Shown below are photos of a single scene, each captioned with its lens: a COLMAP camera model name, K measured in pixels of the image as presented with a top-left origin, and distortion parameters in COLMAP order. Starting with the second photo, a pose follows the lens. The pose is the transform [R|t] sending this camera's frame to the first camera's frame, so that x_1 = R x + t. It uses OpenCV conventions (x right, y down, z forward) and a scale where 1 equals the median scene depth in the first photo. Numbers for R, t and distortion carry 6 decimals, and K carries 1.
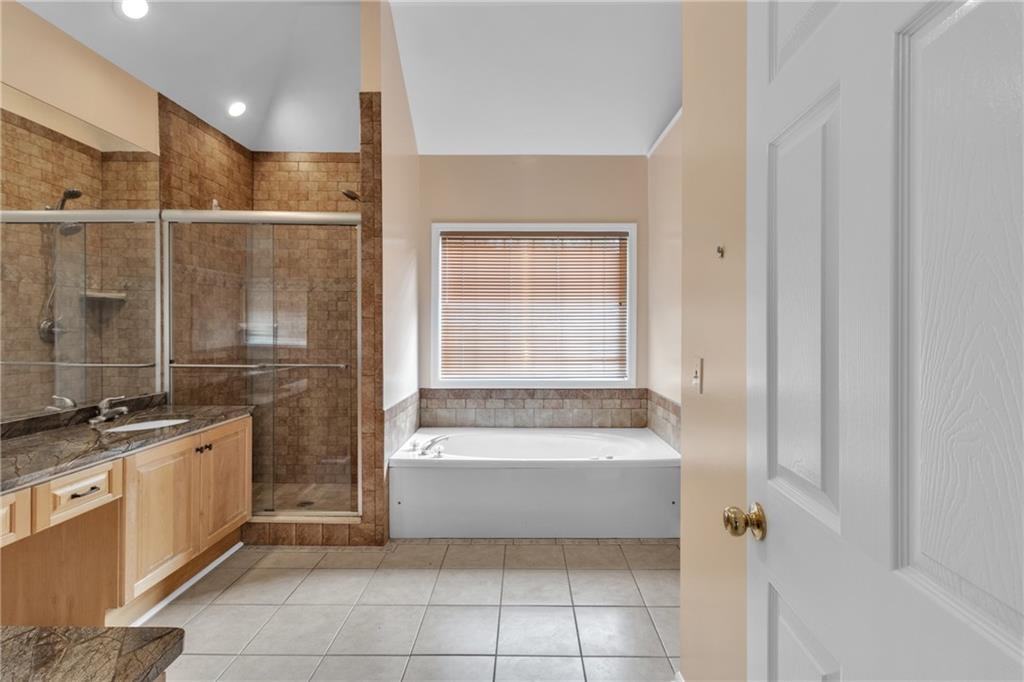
lens RADIAL K [[491.3, 0, 520.0], [0, 491.3, 326.8], [0, 0, 1]] dist [0.021854, -0.000410]
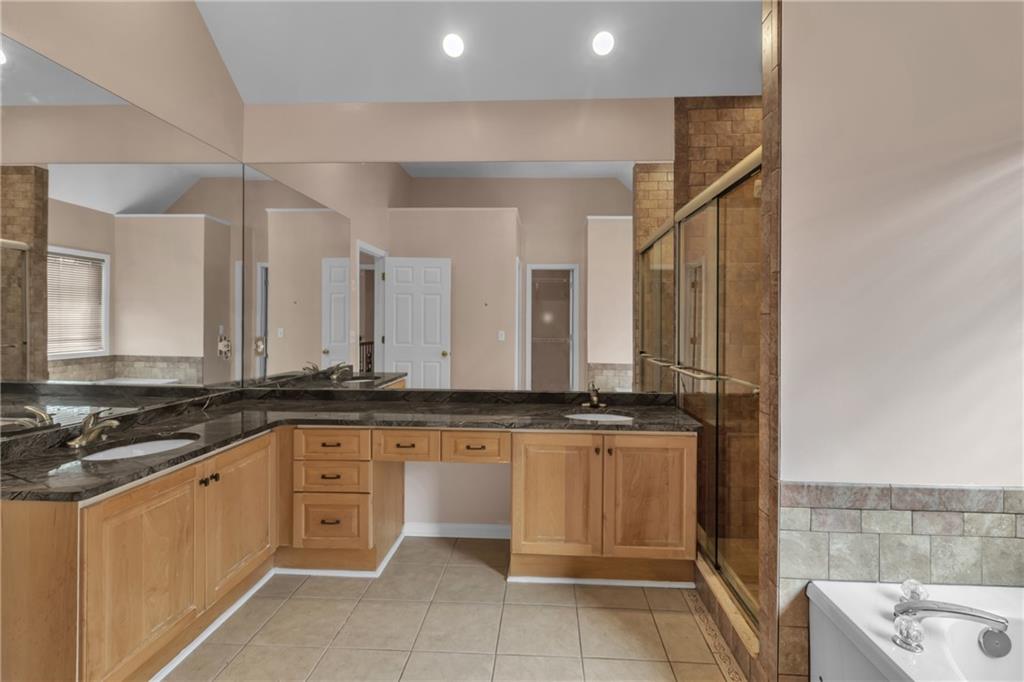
lens RADIAL K [[491.3, 0, 520.0], [0, 491.3, 326.8], [0, 0, 1]] dist [0.021854, -0.000410]
pose [[-0.041403, -0.002075, -0.999140, 0.302150], [-0.010876, 0.999940, -0.001625, 0.001003], [0.999083, 0.010799, -0.041423, 0.759640]]
